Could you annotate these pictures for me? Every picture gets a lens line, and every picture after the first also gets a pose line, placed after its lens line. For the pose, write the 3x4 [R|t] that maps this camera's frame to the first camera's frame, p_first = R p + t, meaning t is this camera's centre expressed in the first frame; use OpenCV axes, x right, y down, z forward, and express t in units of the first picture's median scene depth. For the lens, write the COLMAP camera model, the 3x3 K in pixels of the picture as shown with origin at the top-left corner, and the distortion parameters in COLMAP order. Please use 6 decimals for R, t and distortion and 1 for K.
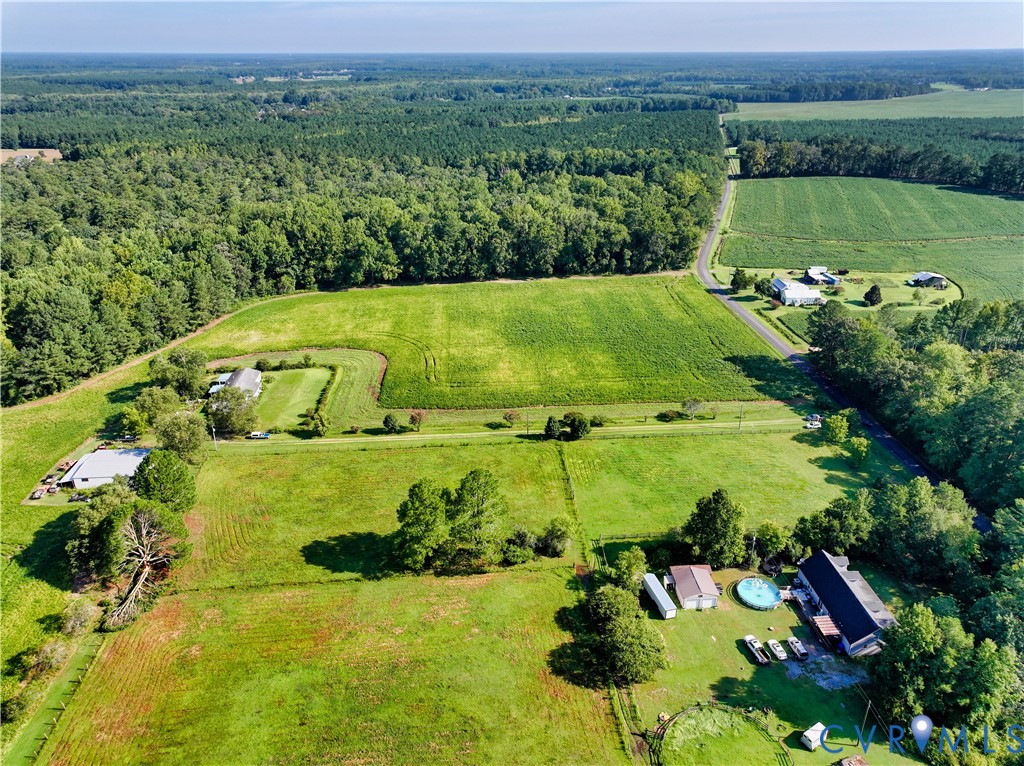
lens RADIAL K [[715.1, 0, 517.6], [0, 715.1, 383.4], [0, 0, 1]] dist [-0.004321, 0.024575]
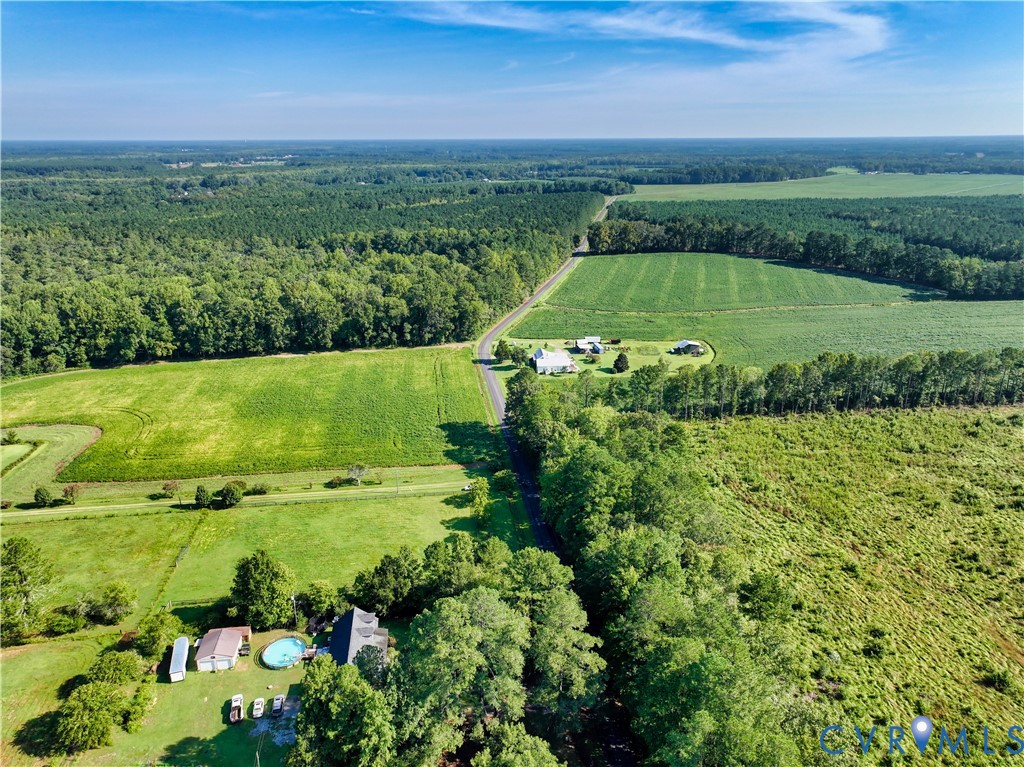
lens RADIAL K [[715.1, 0, 517.6], [0, 715.1, 383.9], [0, 0, 1]] dist [-0.004321, 0.024575]
pose [[0.998483, -0.019551, 0.051481, 0.266748], [0.024744, 0.994452, -0.102239, 0.010473], [-0.049197, 0.103357, 0.993427, -0.030264]]
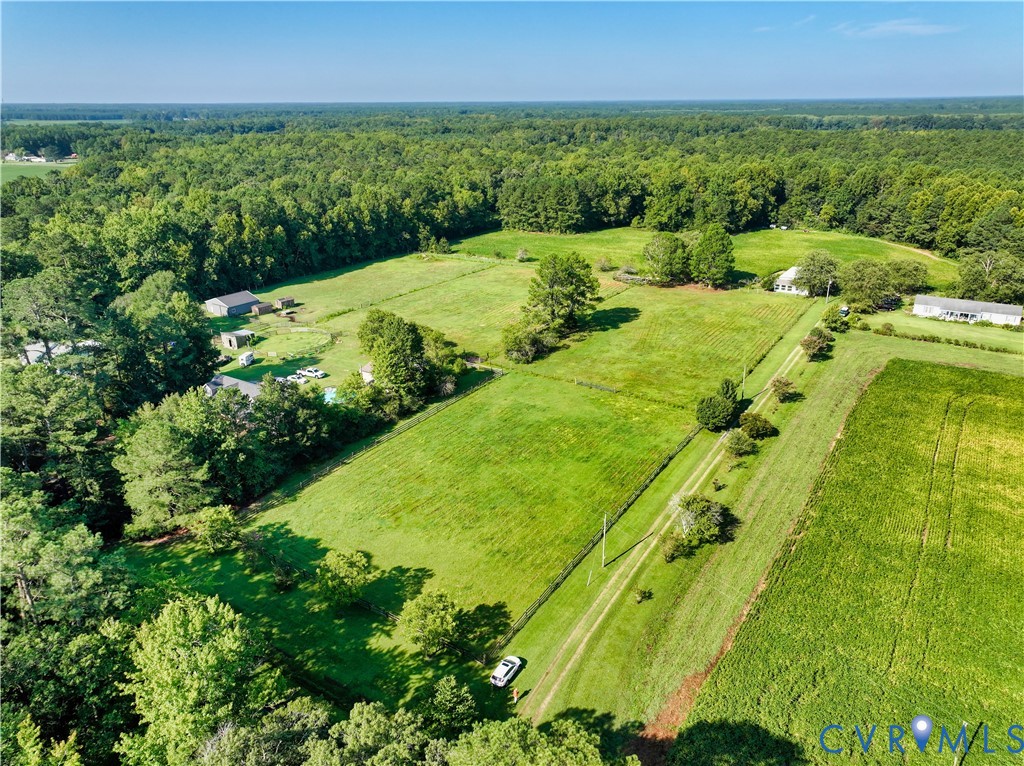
lens RADIAL K [[715.1, 0, 517.6], [0, 715.1, 383.4], [0, 0, 1]] dist [-0.004321, 0.024575]
pose [[-0.600917, 0.300970, -0.740483, 0.392340], [-0.324320, 0.754909, 0.570026, -0.159636], [0.730558, 0.582692, -0.356027, 0.647347]]
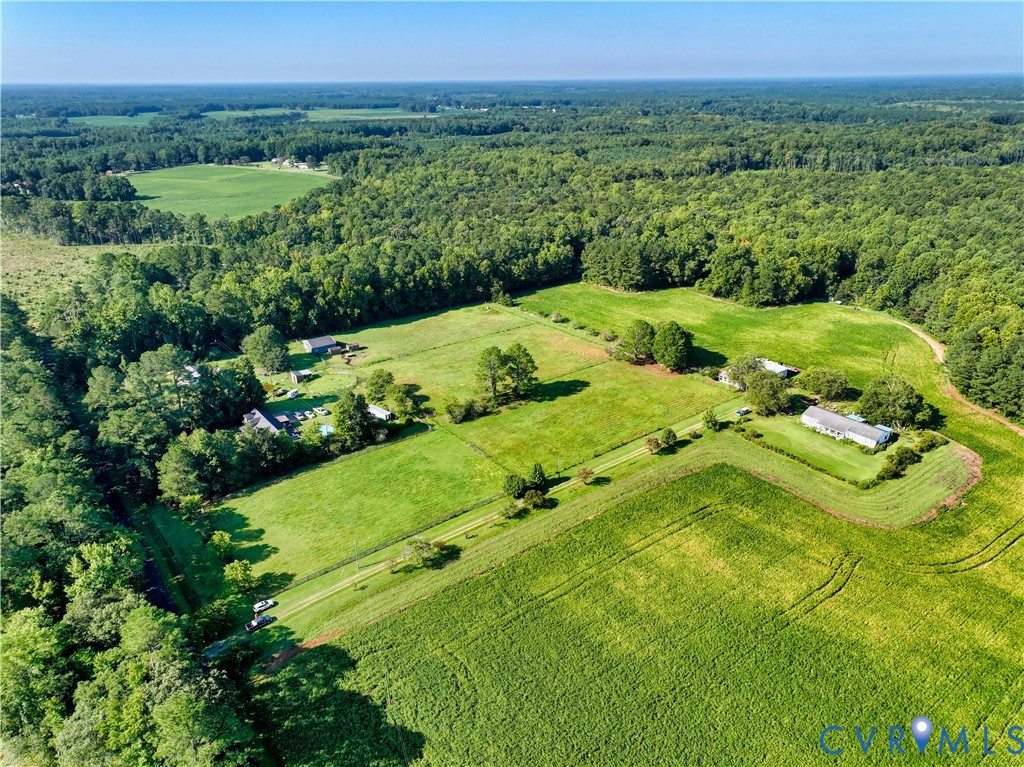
lens RADIAL K [[715.1, 0, 517.6], [0, 715.1, 383.9], [0, 0, 1]] dist [-0.004321, 0.024575]
pose [[-0.835275, 0.225677, -0.501384, 0.317507], [-0.218383, 0.700705, 0.679207, -0.408013], [0.504603, 0.676818, -0.535997, 0.848193]]
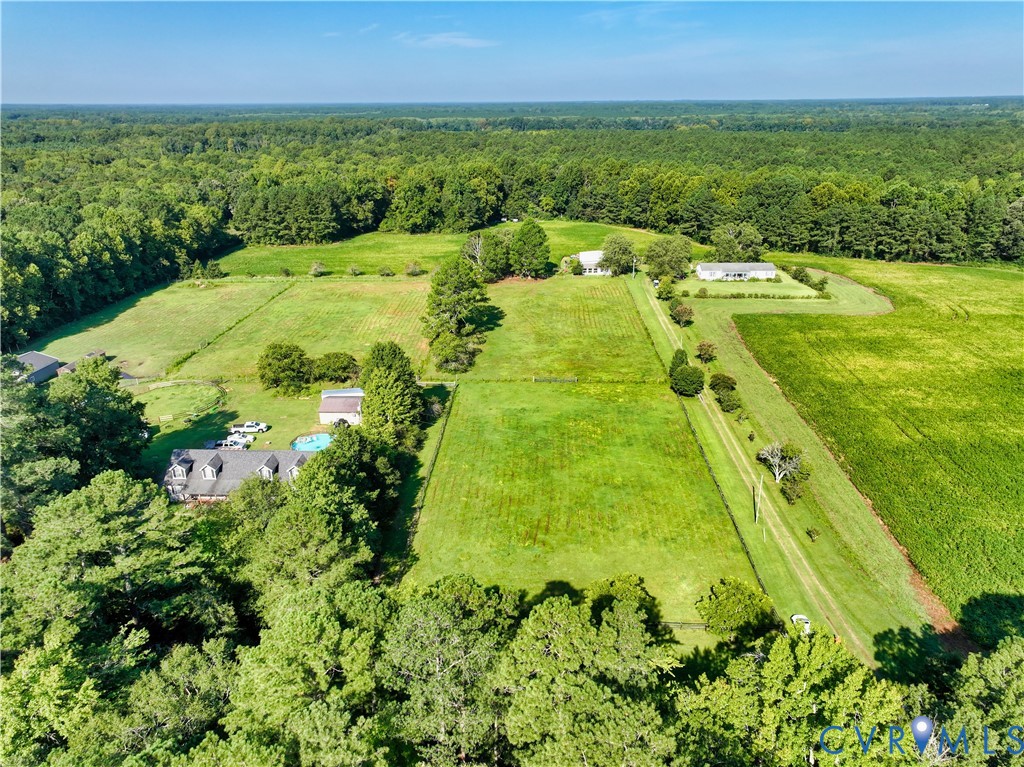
lens RADIAL K [[715.1, 0, 517.6], [0, 715.1, 383.9], [0, 0, 1]] dist [-0.004321, 0.024575]
pose [[-0.112847, 0.369353, -0.922412, 0.459641], [-0.406616, 0.829881, 0.382047, -0.084477], [0.906603, 0.418181, 0.056535, 0.481010]]
